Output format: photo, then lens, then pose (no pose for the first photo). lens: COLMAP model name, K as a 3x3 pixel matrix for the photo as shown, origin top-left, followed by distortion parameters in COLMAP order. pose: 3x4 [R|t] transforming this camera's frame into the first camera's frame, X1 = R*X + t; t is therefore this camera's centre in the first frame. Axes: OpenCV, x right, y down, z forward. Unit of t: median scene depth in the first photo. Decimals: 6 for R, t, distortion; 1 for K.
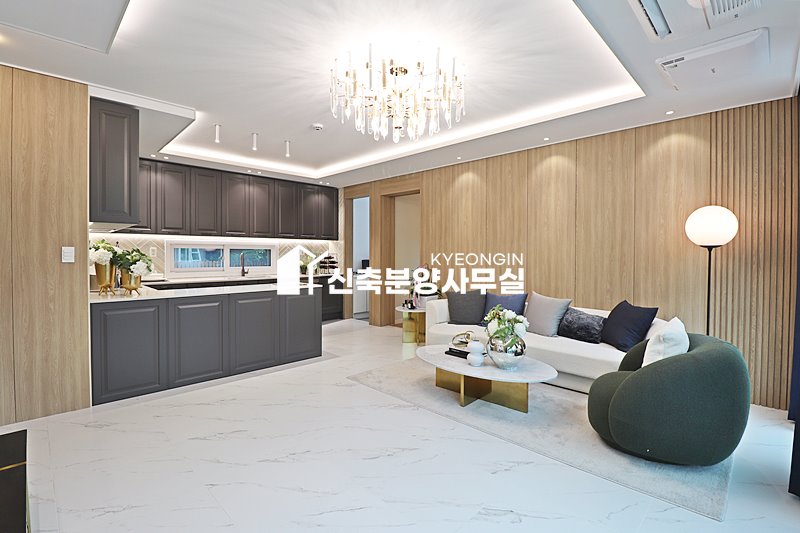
lens RADIAL K [[375.9, 0, 402.5], [0, 375.9, 259.1], [0, 0, 1]] dist [-0.001925, -0.000338]
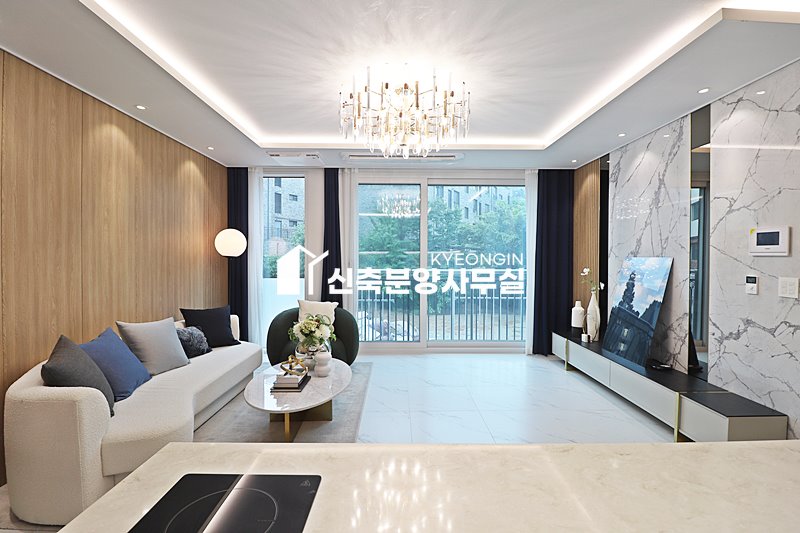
lens RADIAL K [[375.9, 0, 402.5], [0, 375.9, 259.1], [0, 0, 1]] dist [-0.001925, -0.000338]
pose [[-0.717777, -0.009819, 0.696203, -0.508882], [0.004224, 0.999821, 0.018456, -0.038227], [-0.696260, 0.016188, -0.717607, 1.214855]]
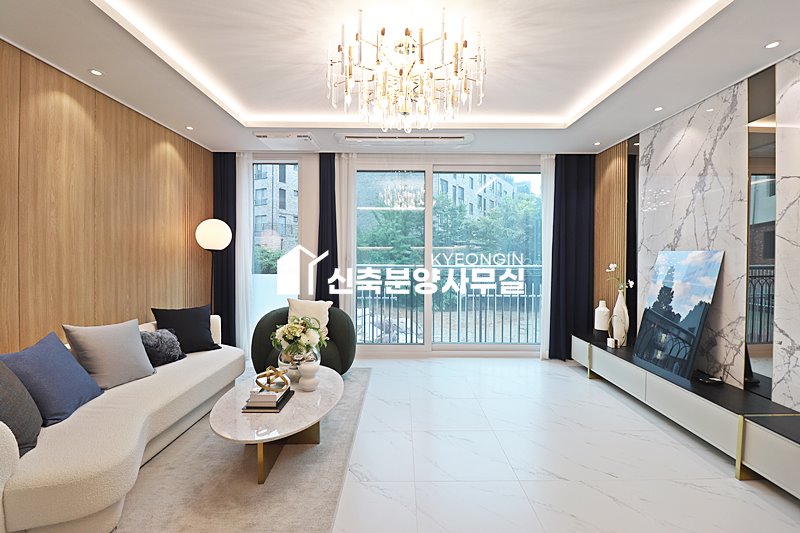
lens RADIAL K [[369.6, 0, 402.7], [0, 369.6, 257.5], [0, 0, 1]] dist [-0.024399, -0.000190]
pose [[-0.709477, -0.015060, 0.704567, -0.413663], [0.002550, 0.999710, 0.023937, -0.029024], [-0.704724, 0.018779, -0.709233, 1.108321]]
